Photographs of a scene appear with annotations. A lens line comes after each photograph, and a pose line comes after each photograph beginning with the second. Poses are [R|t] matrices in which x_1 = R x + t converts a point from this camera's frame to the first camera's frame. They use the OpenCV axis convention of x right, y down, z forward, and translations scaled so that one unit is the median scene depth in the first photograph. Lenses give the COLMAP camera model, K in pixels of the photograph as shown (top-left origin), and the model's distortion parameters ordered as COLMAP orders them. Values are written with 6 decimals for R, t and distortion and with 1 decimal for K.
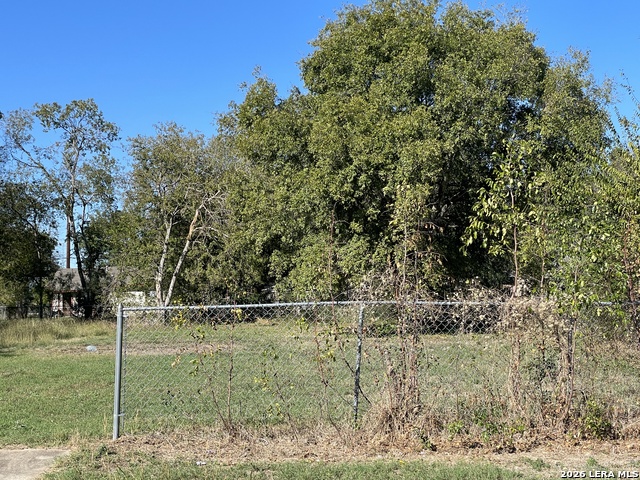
lens RADIAL K [[1104.4, 0, 320.0], [0, 1104.4, 240.0], [0, 0, 1]] dist [-0.361744, 5.567699]
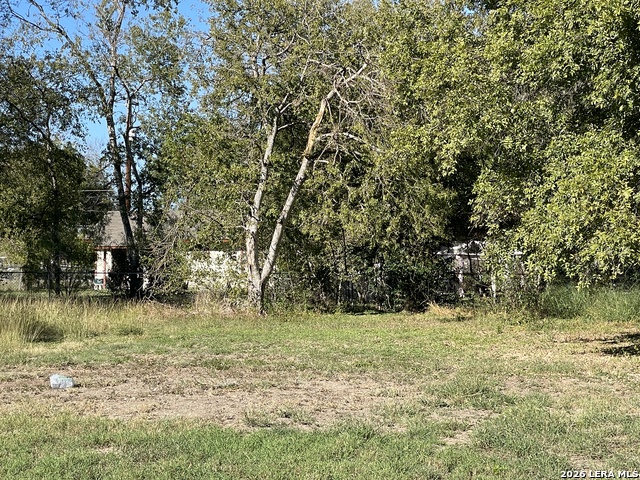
lens RADIAL K [[1531.1, 0, 320.0], [0, 1531.1, 240.0], [0, 0, 1]] dist [0.210741, 1.084127]
pose [[0.992713, 0.023717, -0.118147, -0.022932], [-0.019265, 0.999066, 0.038682, 0.011052], [0.118954, -0.036124, 0.992242, 0.249765]]
